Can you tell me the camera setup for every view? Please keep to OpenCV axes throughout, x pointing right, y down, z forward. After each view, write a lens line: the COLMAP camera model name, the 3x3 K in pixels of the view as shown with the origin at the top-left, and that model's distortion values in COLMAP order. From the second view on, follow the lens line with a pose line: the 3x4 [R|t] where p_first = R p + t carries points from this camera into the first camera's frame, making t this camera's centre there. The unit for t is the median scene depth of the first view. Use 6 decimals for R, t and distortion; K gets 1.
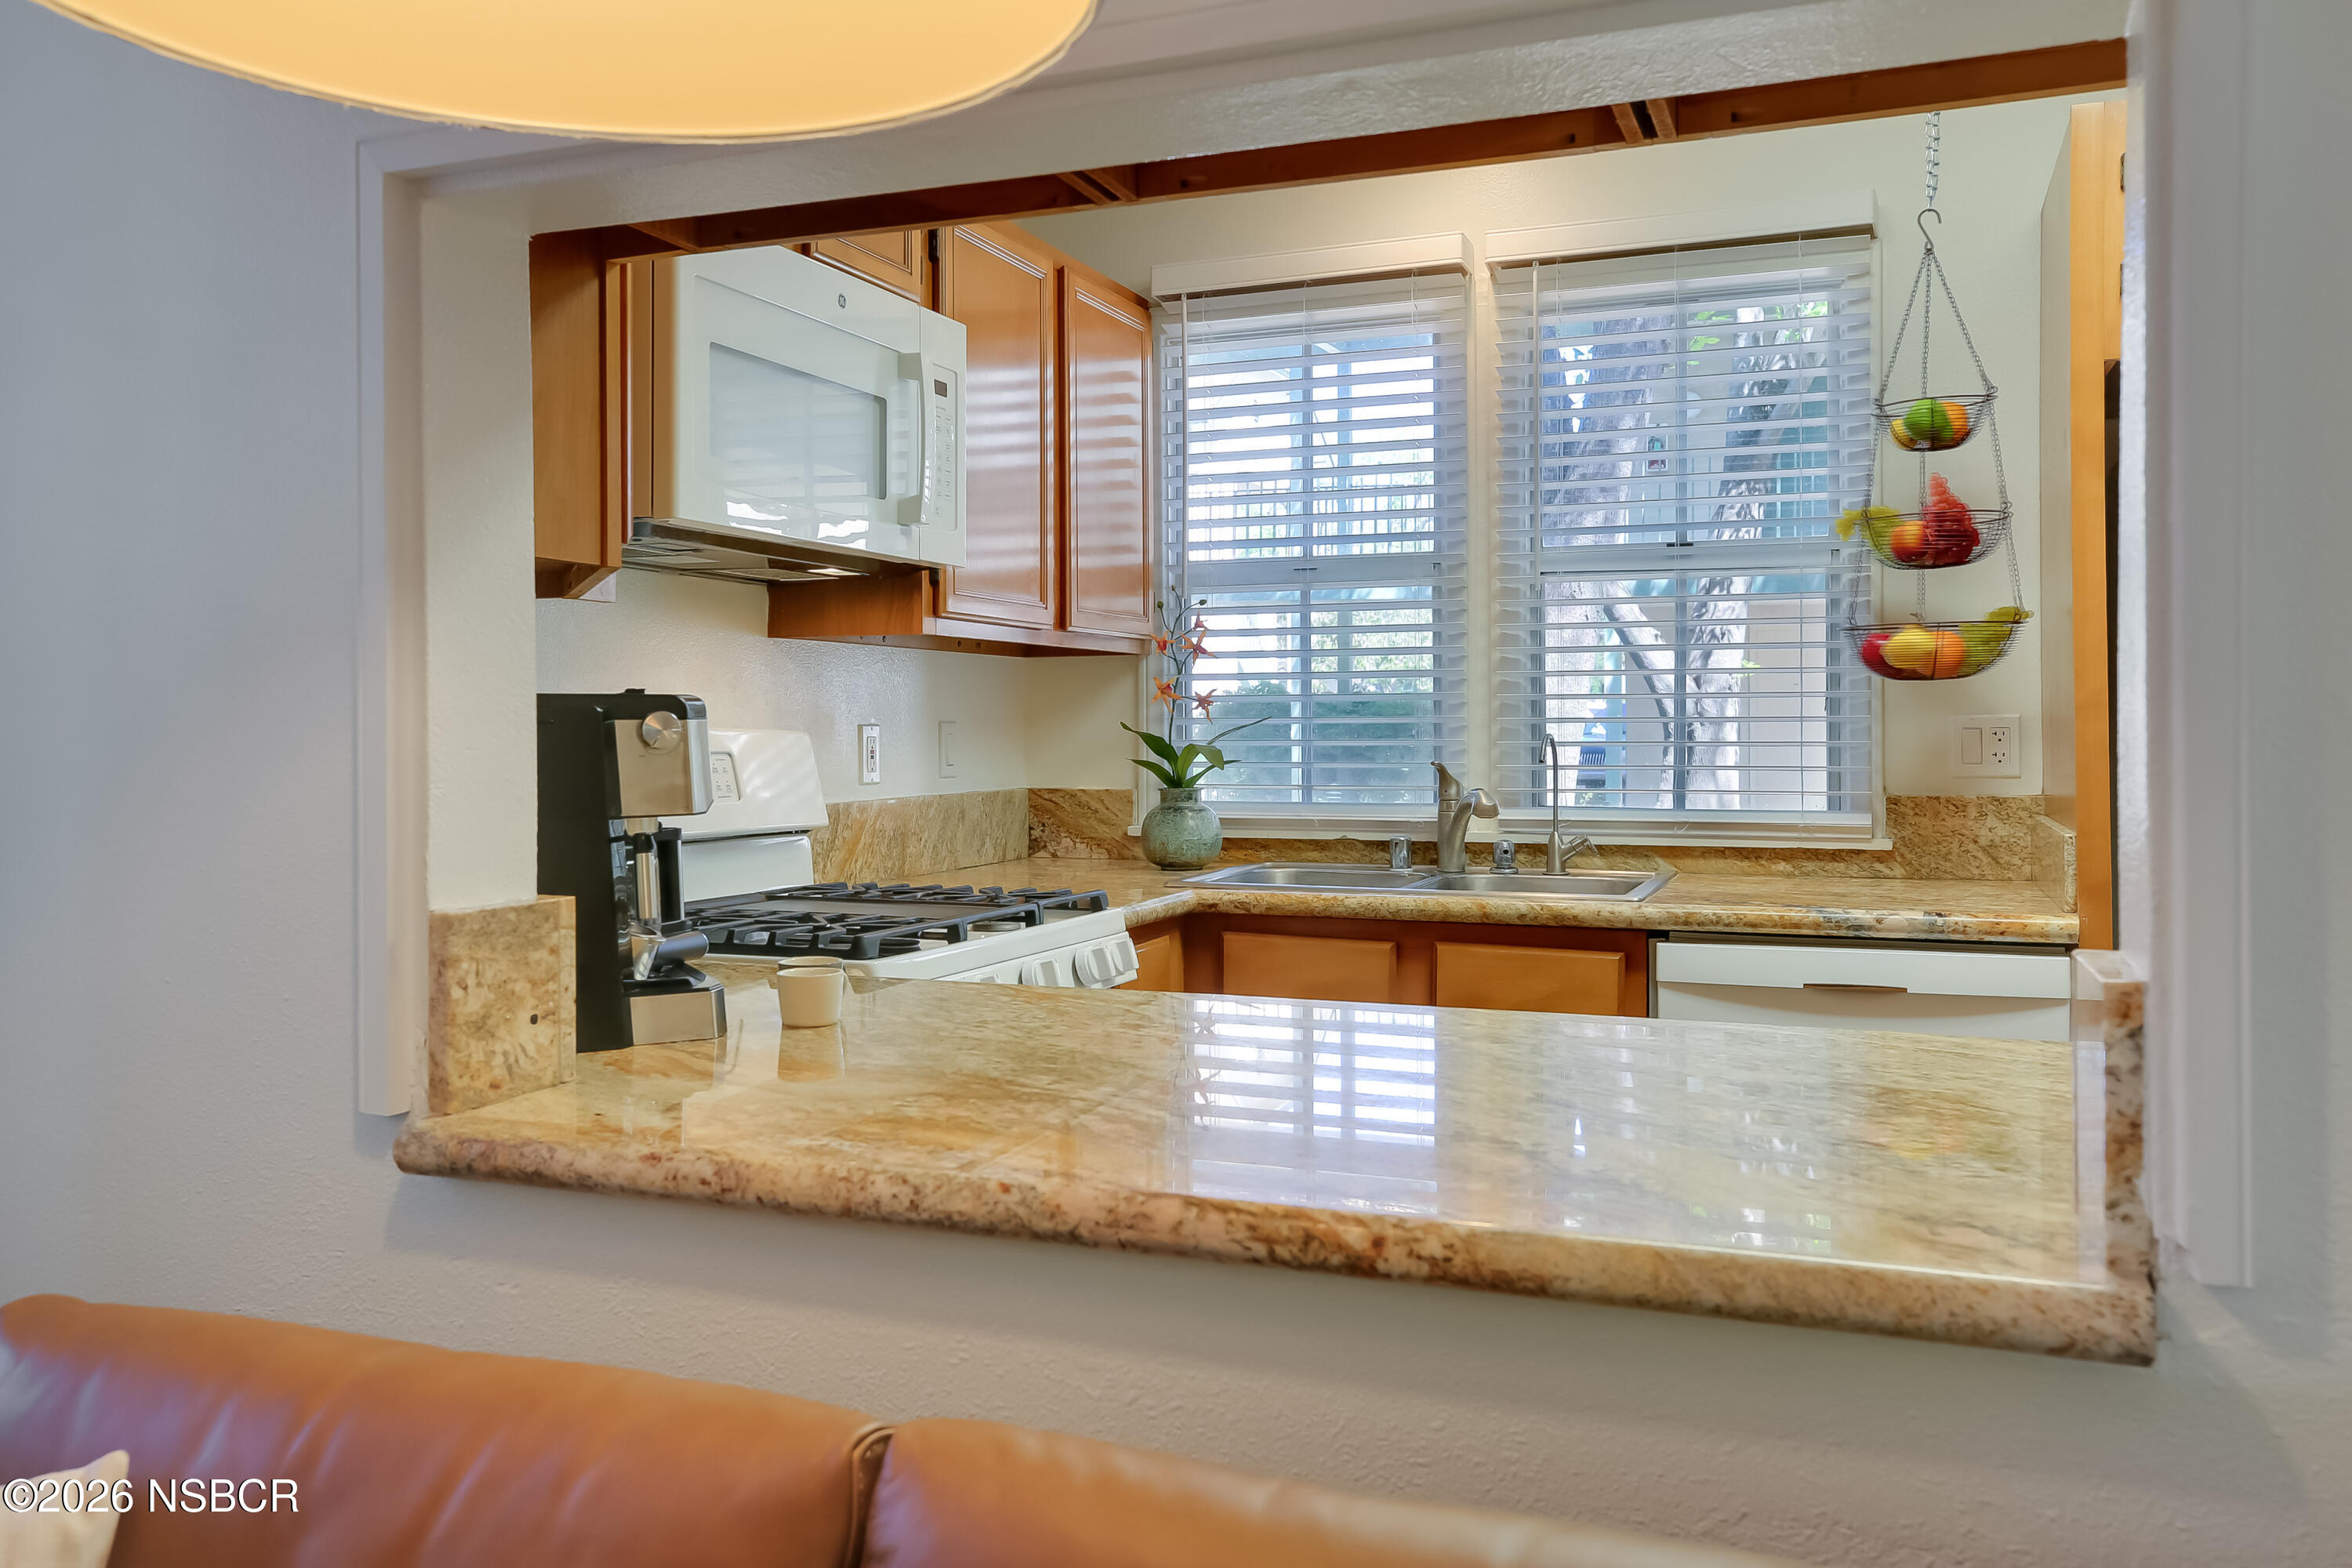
lens RADIAL K [[1839.0, 0, 1167.7], [0, 1839.0, 730.5], [0, 0, 1]] dist [0.011676, 0.002095]
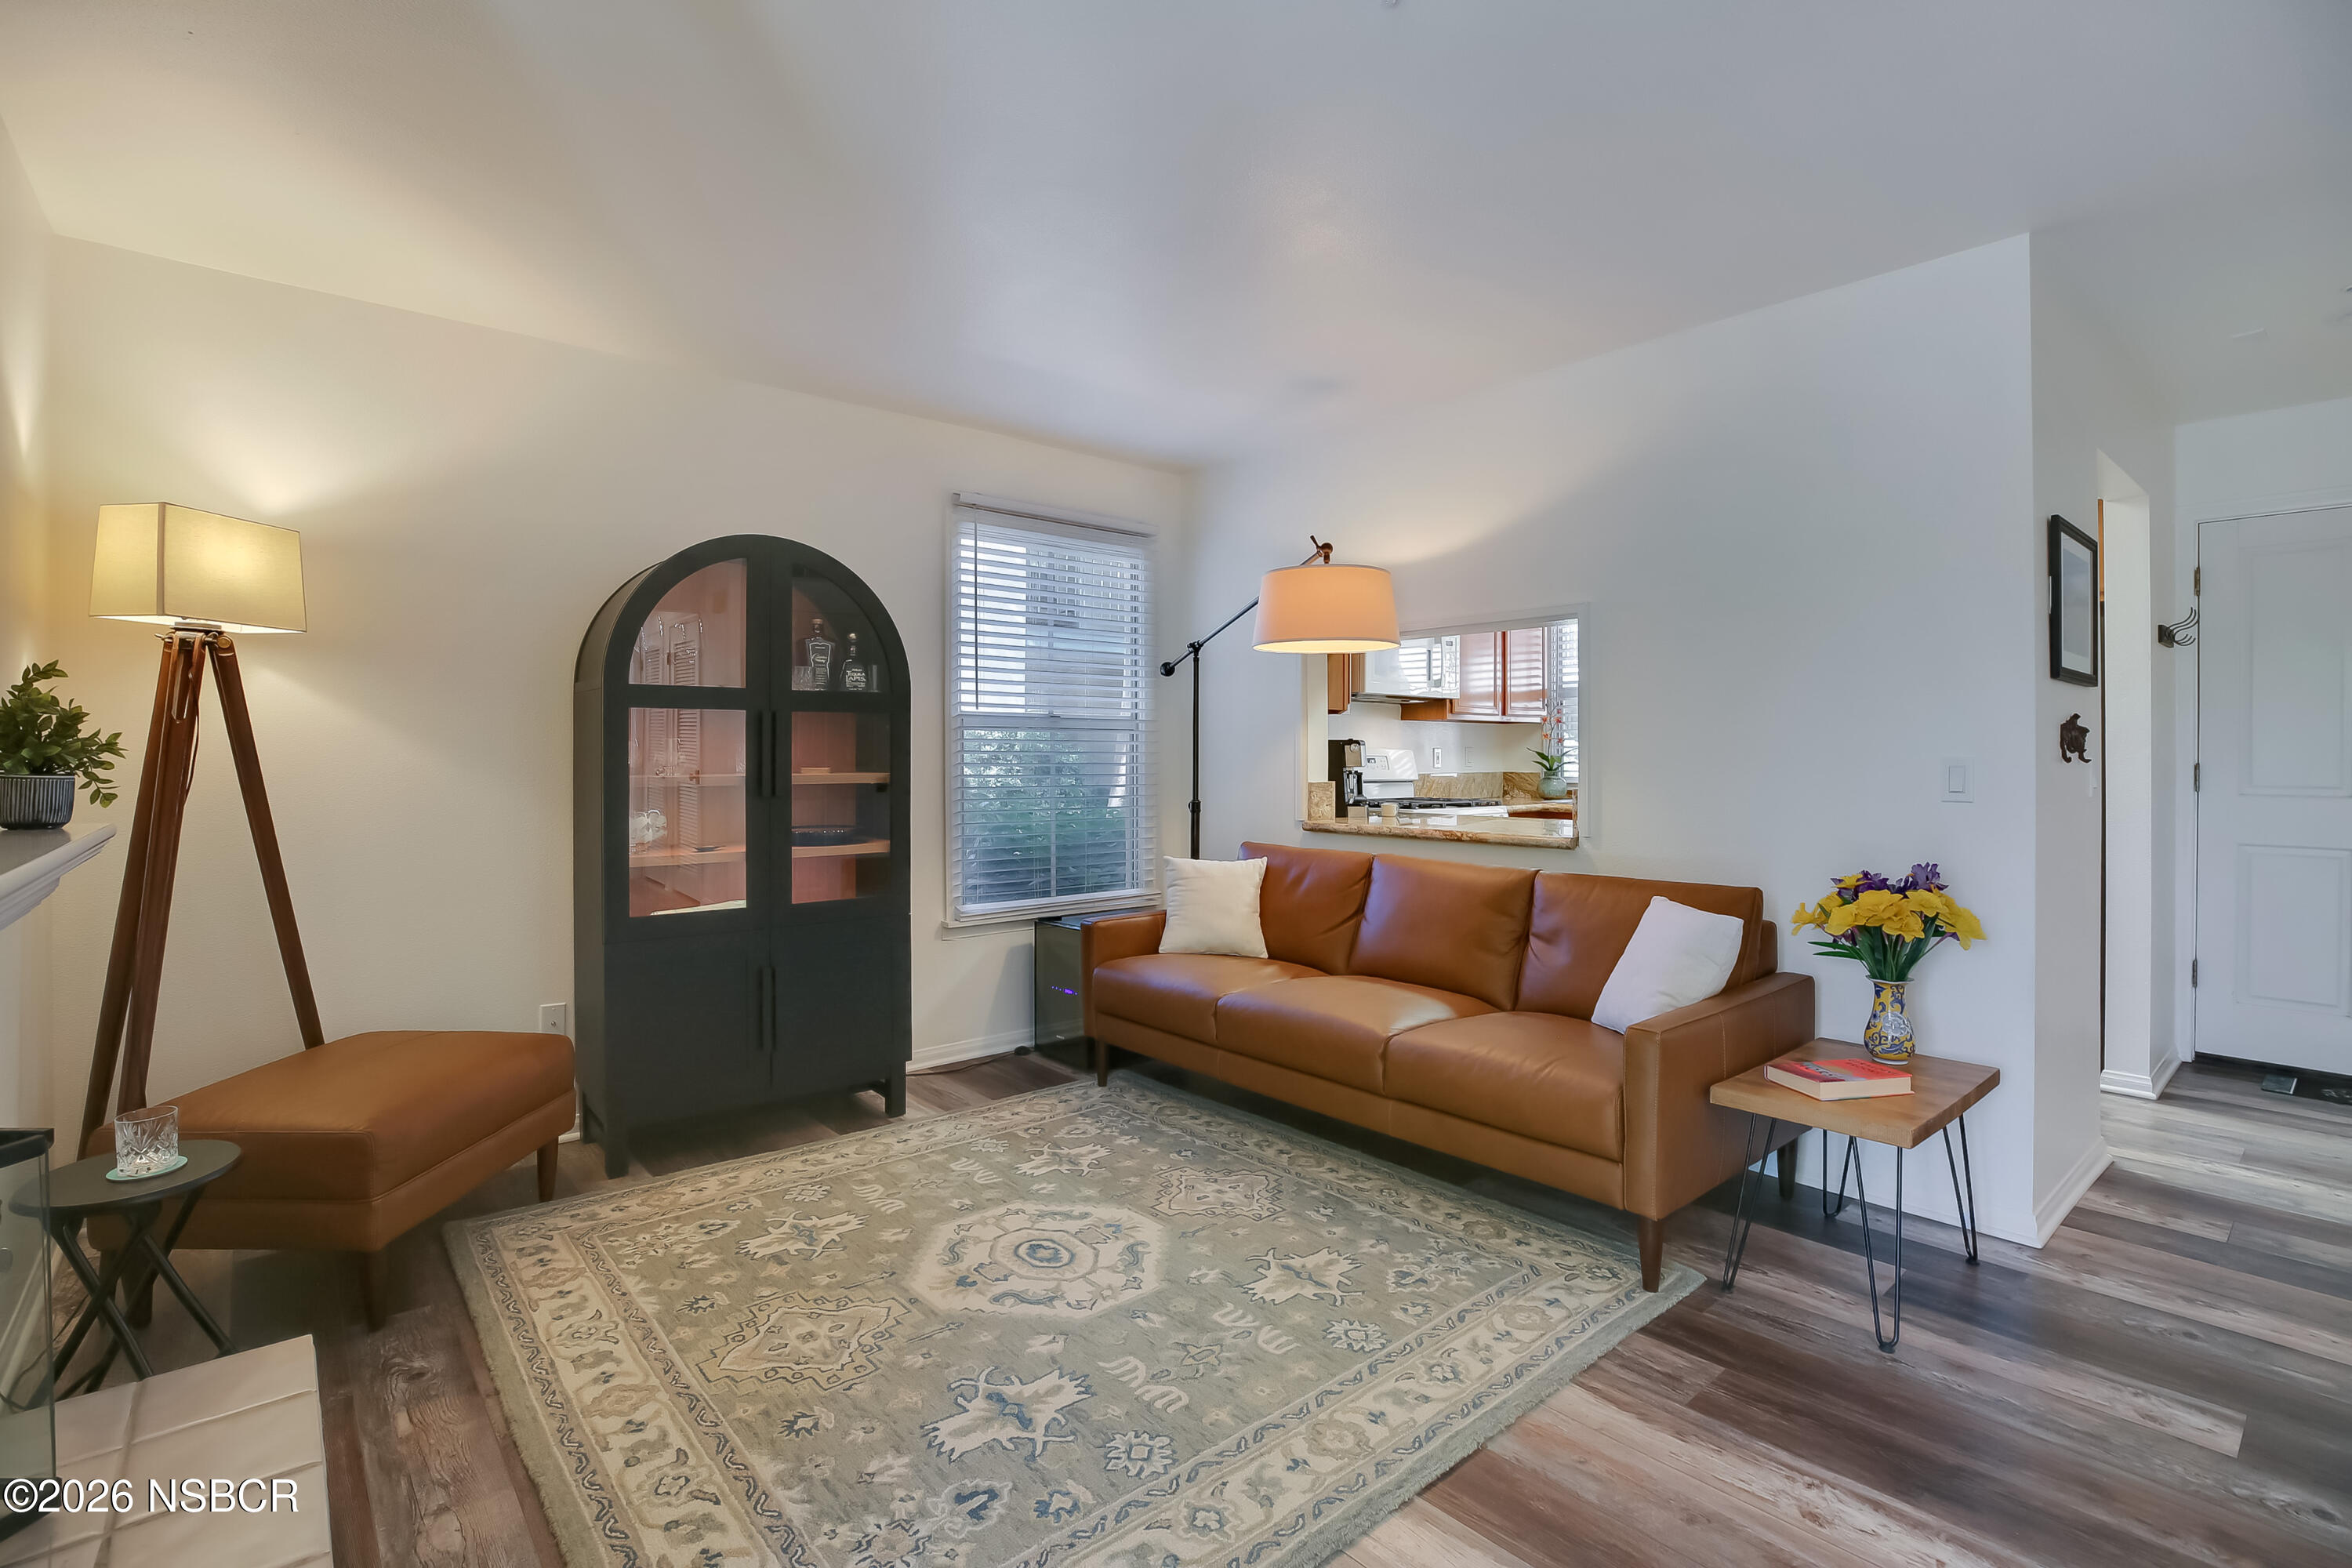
lens RADIAL K [[1091.4, 0, 1179.8], [0, 1091.4, 778.3], [0, 0, 1]] dist [-0.044087, 0.009794]
pose [[0.889700, 0.013068, -0.456358, 0.283631], [-0.003143, 0.999742, 0.022500, 0.007697], [0.456535, -0.018584, 0.889512, -0.791968]]
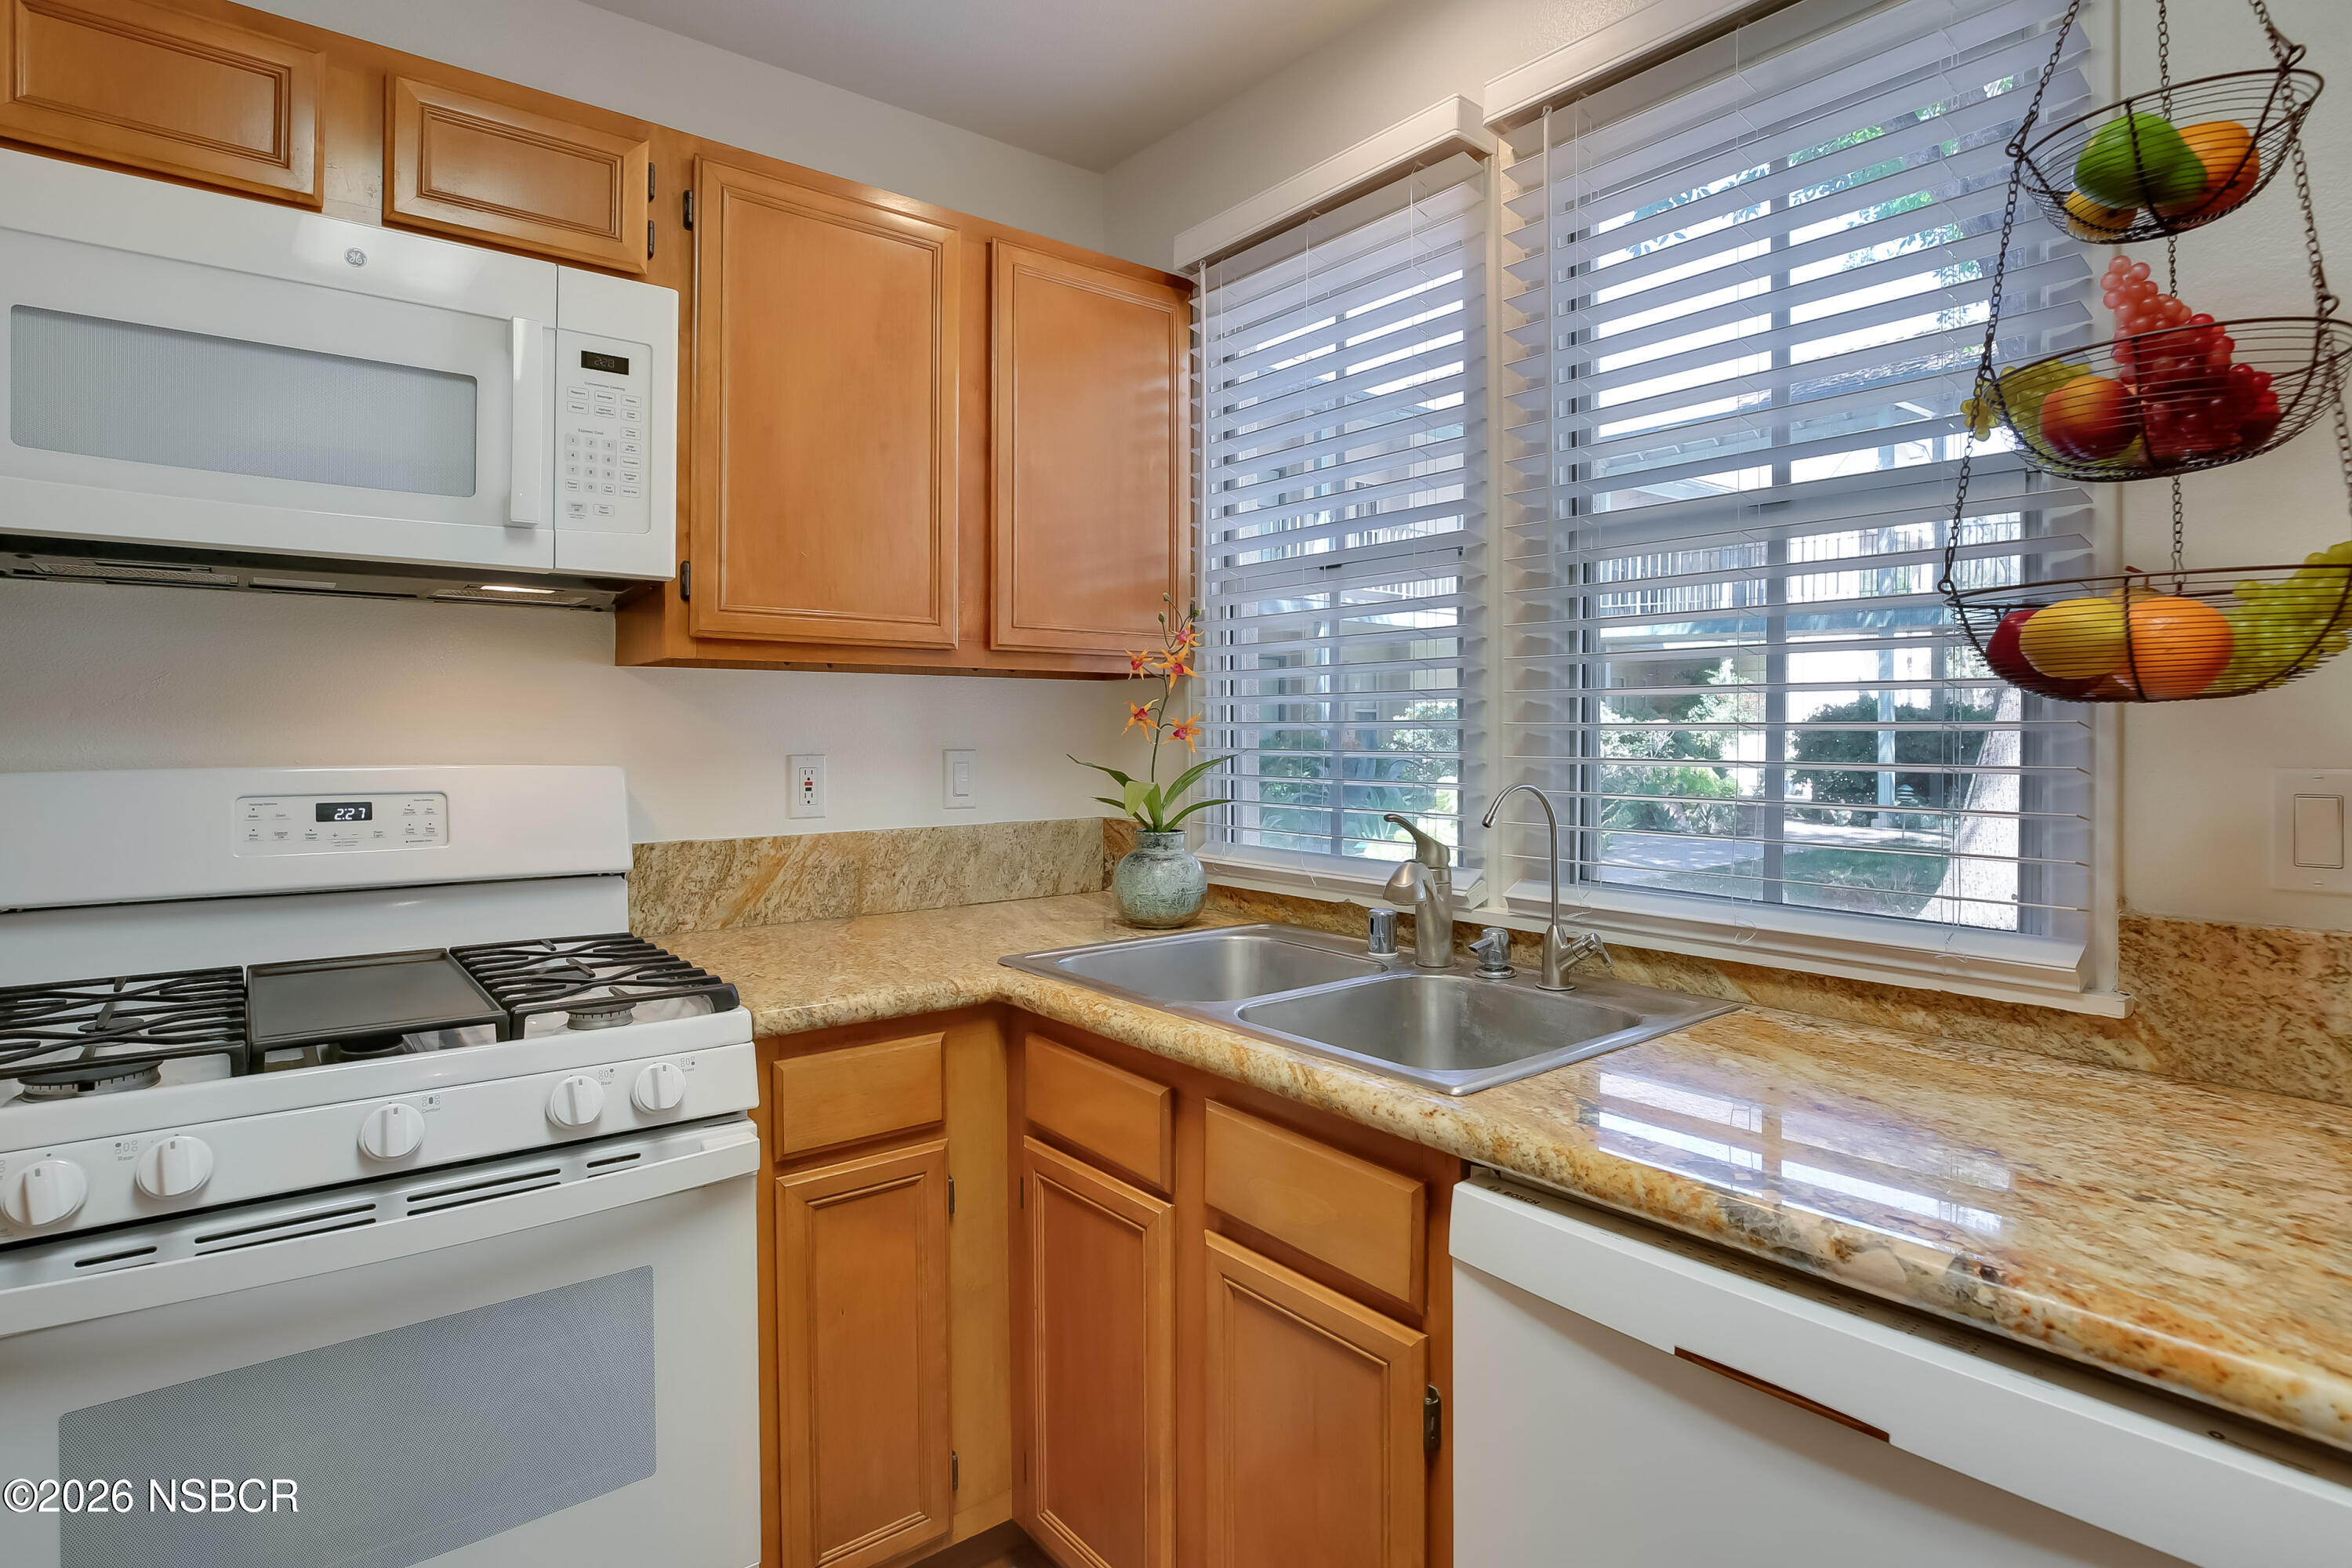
lens RADIAL K [[1231.5, 0, 1168.8], [0, 1231.5, 739.7], [0, 0, 1]] dist [-0.037010, 0.014106]
pose [[0.868092, 0.007691, -0.496344, 0.328724], [-0.003876, 0.999955, 0.008715, -0.017962], [0.496389, -0.005642, 0.868082, 0.564162]]
